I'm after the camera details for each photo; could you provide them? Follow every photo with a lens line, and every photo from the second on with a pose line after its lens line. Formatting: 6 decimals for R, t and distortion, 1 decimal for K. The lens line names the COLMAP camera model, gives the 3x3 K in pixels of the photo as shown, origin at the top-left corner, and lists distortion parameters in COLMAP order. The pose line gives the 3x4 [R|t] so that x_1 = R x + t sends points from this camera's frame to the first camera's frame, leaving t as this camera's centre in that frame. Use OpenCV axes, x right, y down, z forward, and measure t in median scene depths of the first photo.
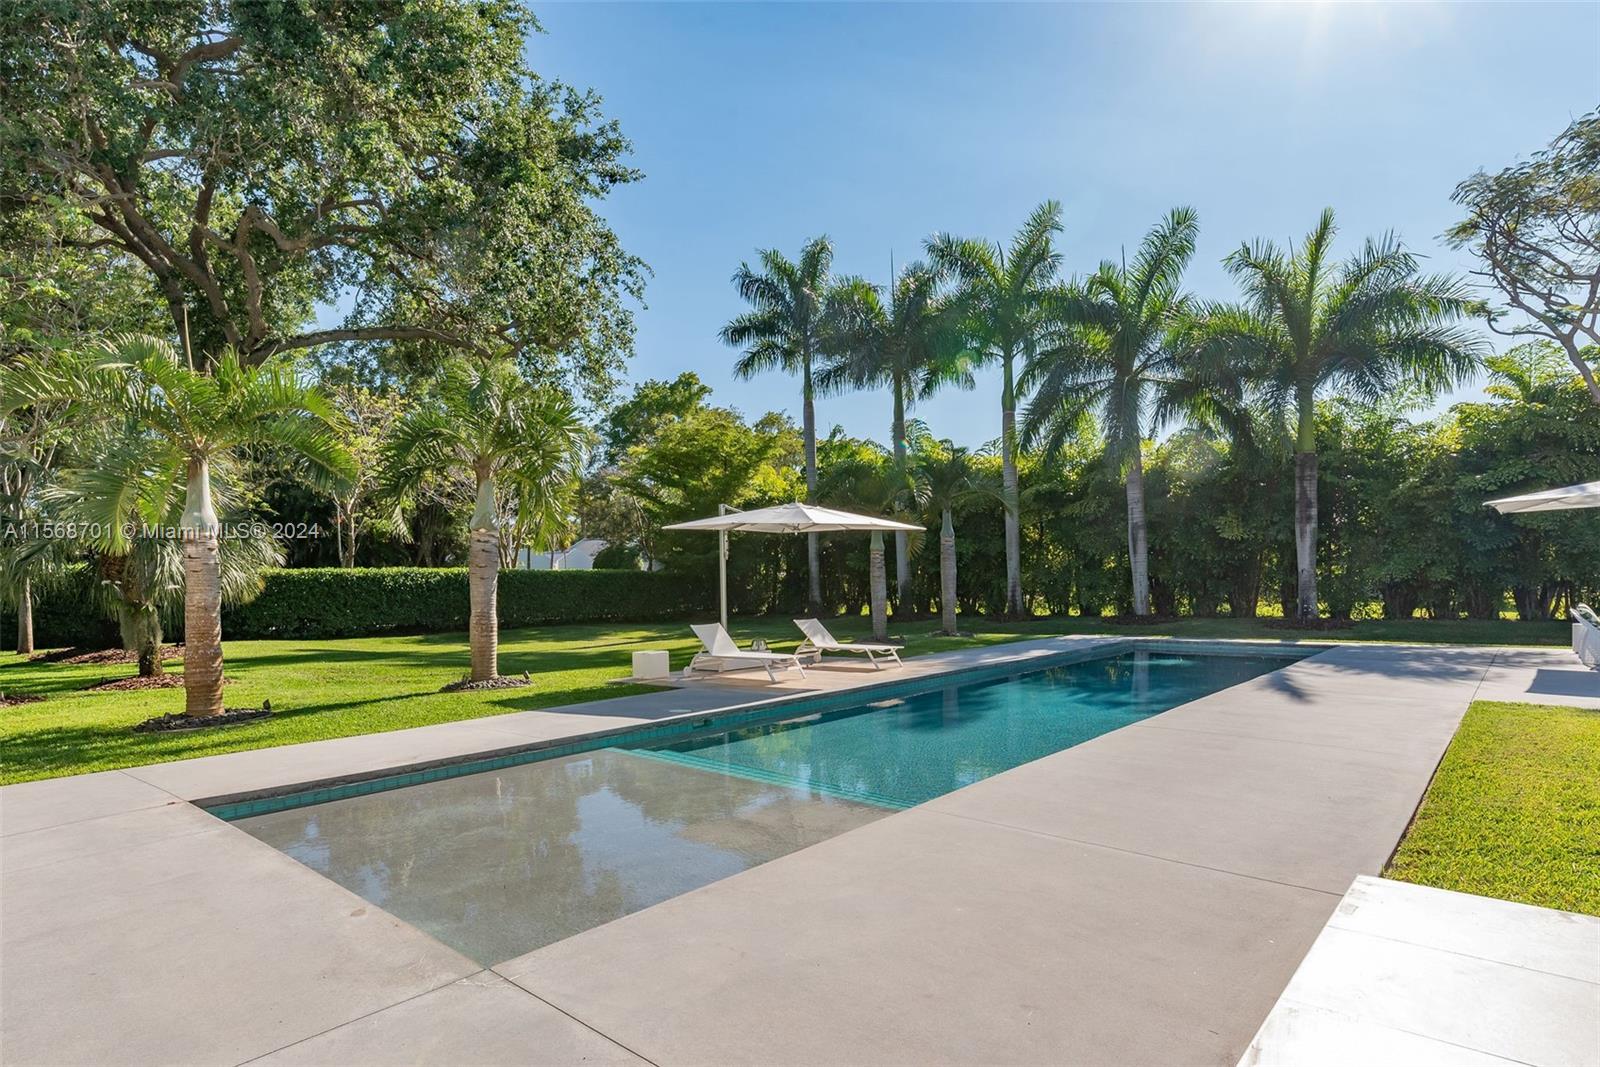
lens RADIAL K [[863.8, 0, 788.9], [0, 863.8, 595.0], [0, 0, 1]] dist [-0.001511, -0.000743]
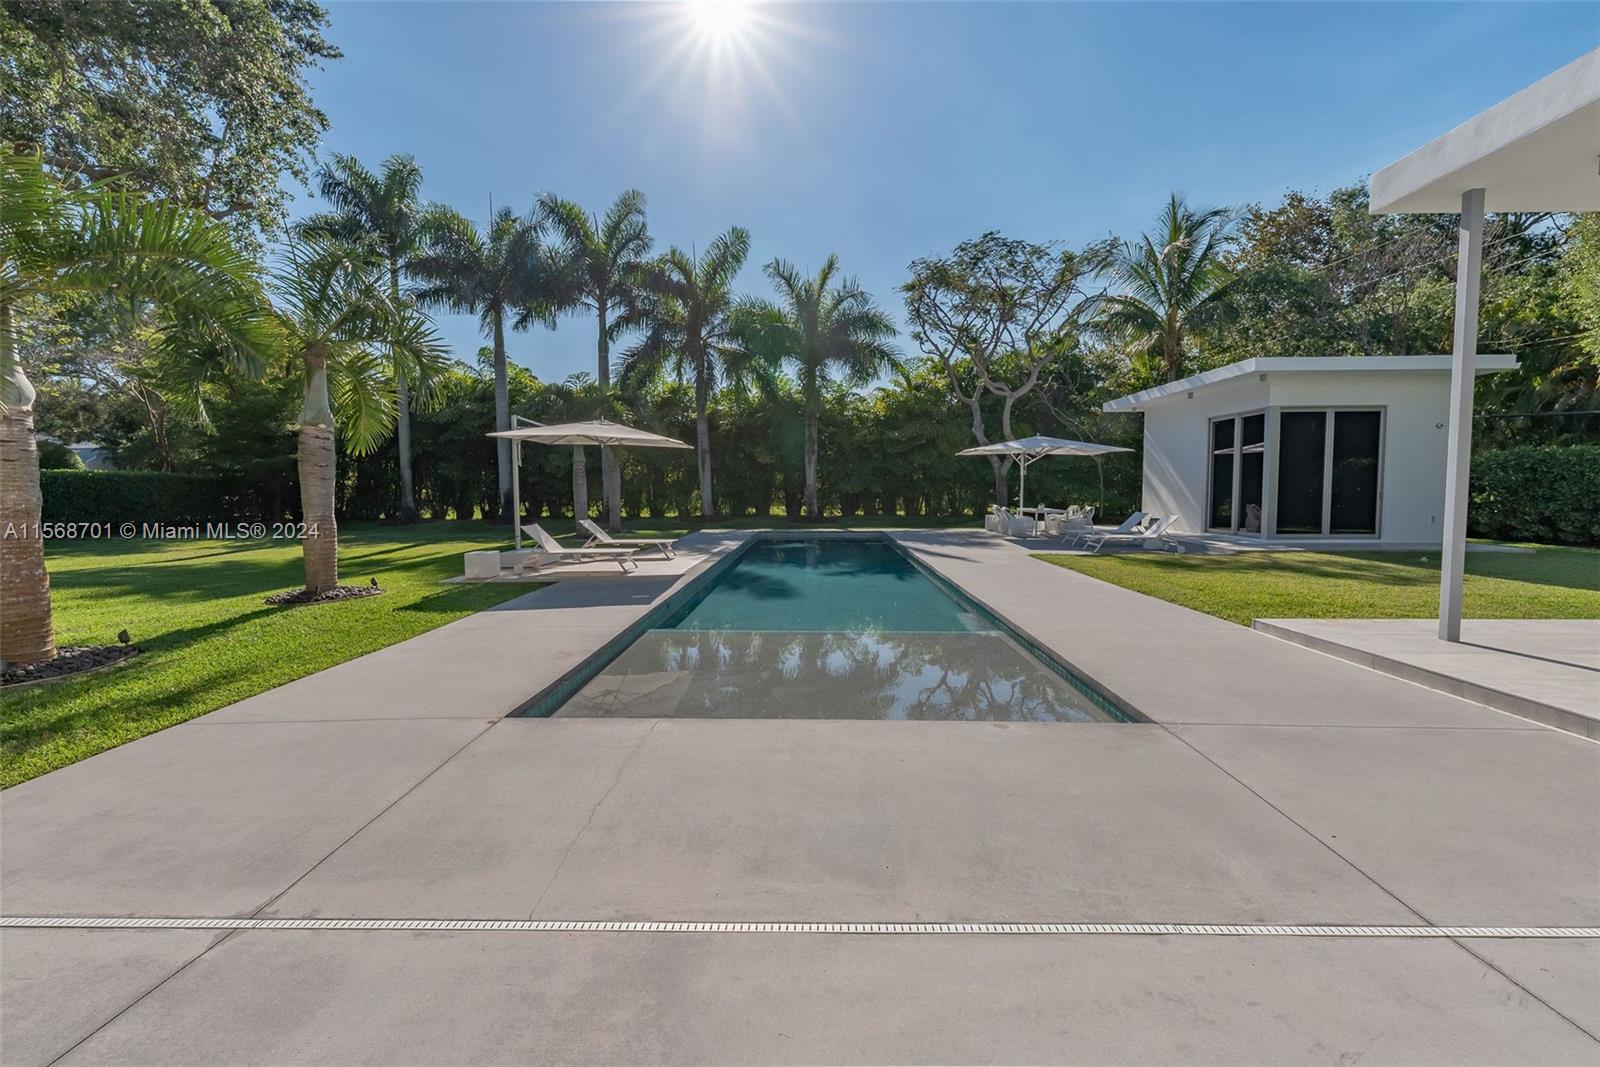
lens RADIAL K [[689.7, 0, 793.1], [0, 689.7, 537.3], [0, 0, 1]] dist [-0.002162, 0.000677]
pose [[0.765466, -0.031813, 0.642689, -0.270885], [-0.000792, 0.998730, 0.050381, 0.003294], [-0.643476, -0.039074, 0.764469, 0.074735]]
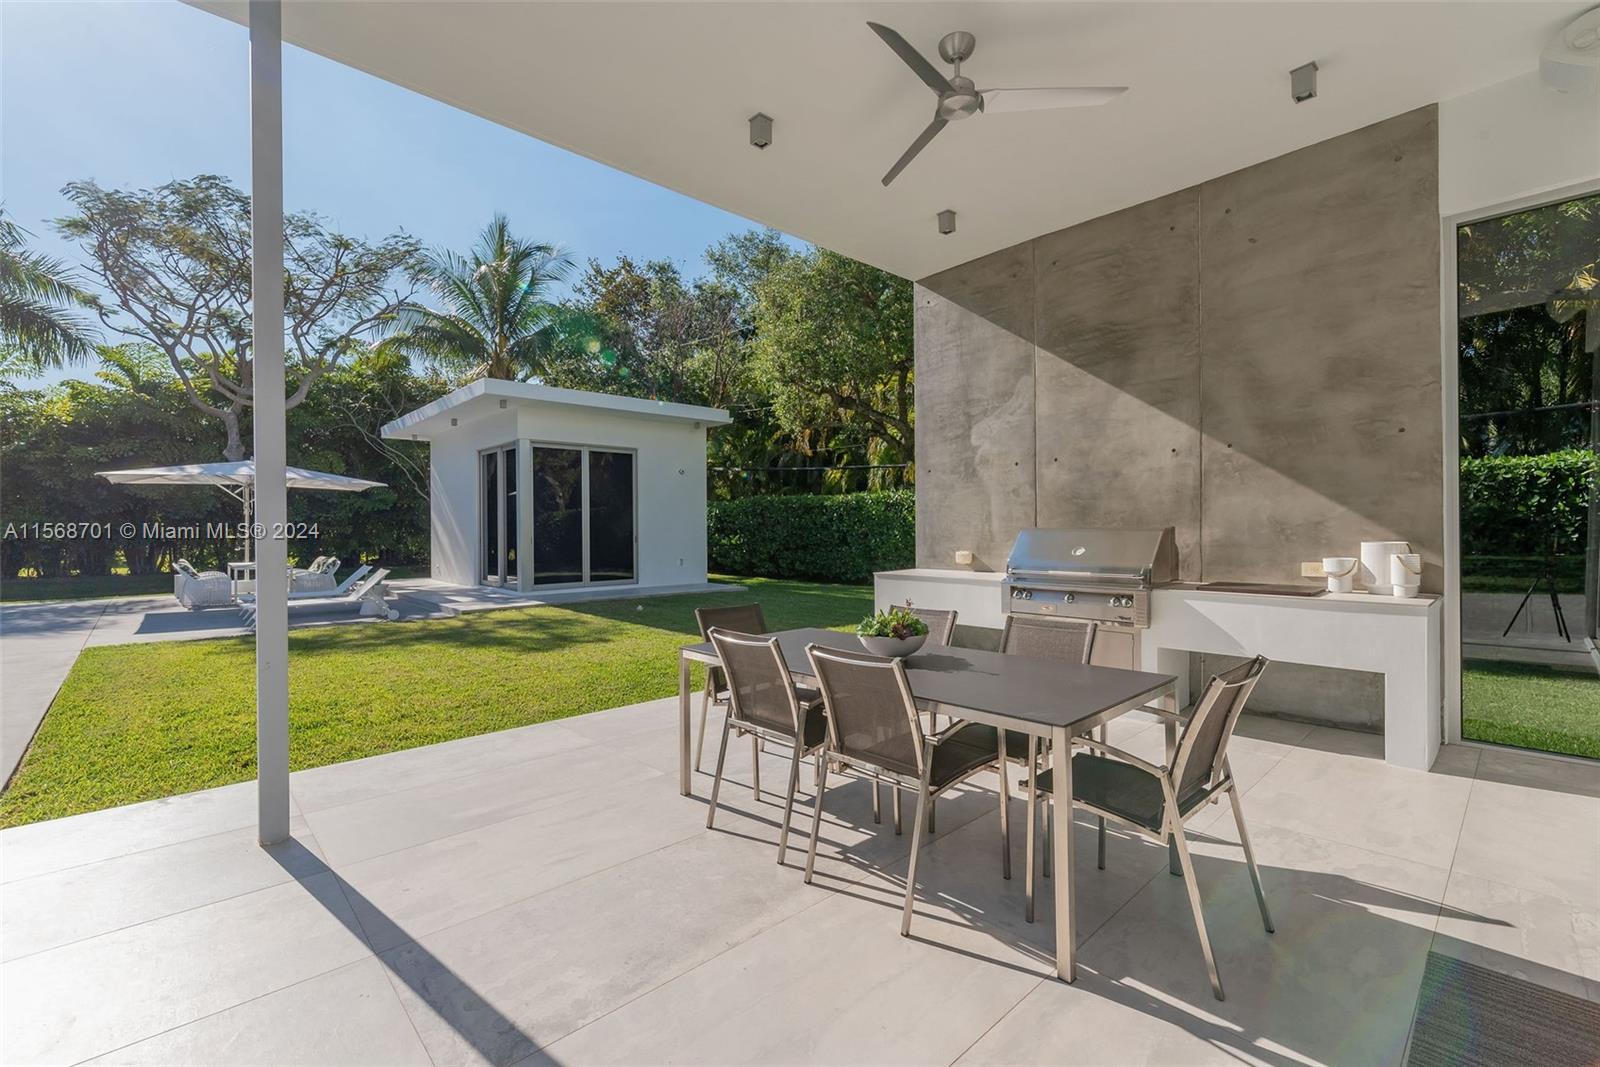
lens RADIAL K [[689.7, 0, 808.5], [0, 689.7, 530.9], [0, 0, 1]] dist [-0.002162, 0.000677]
pose [[0.091402, 0.012596, 0.995734, -0.008372], [0.018405, 0.999728, -0.014335, 0.000043], [-0.995644, 0.019637, 0.091146, -0.012769]]
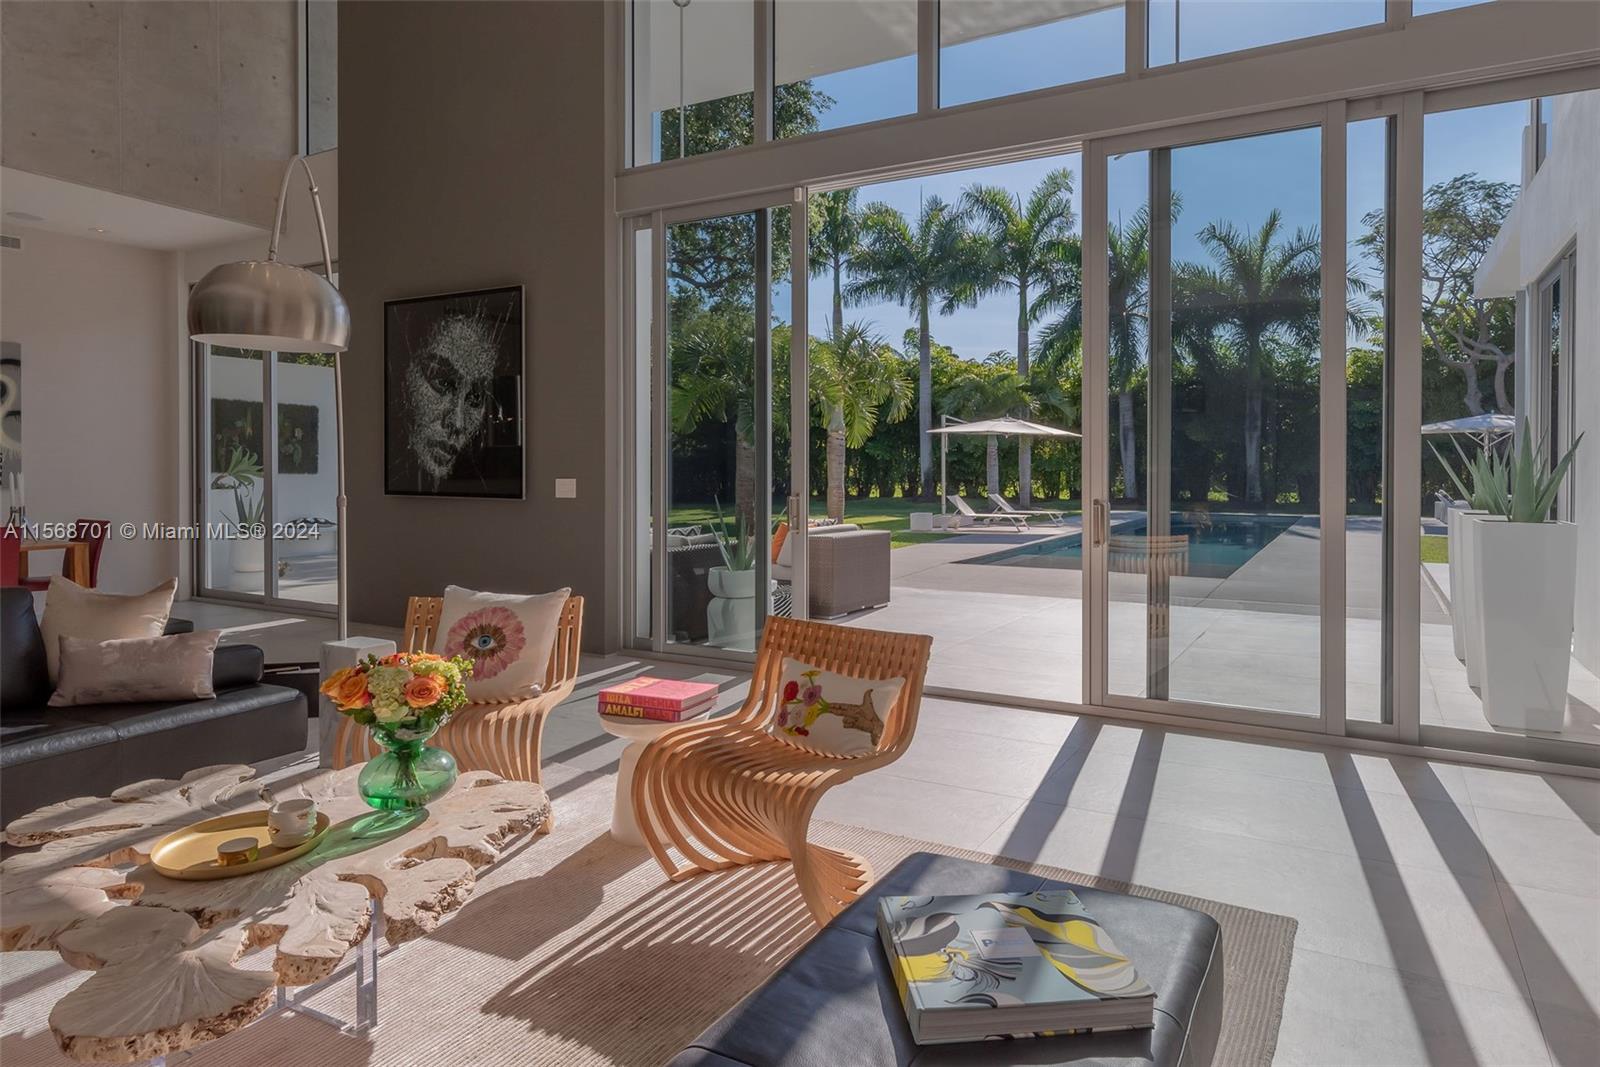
lens RADIAL K [[963.0, 0, 823.3], [0, 963.0, 478.7], [0, 0, 1]] dist [0.001220, 0.000923]
pose [[0.977383, 0.015604, 0.210901, -0.452298], [-0.015230, 0.999878, -0.003399, 0.008828], [-0.210928, 0.000110, 0.977502, -0.405355]]
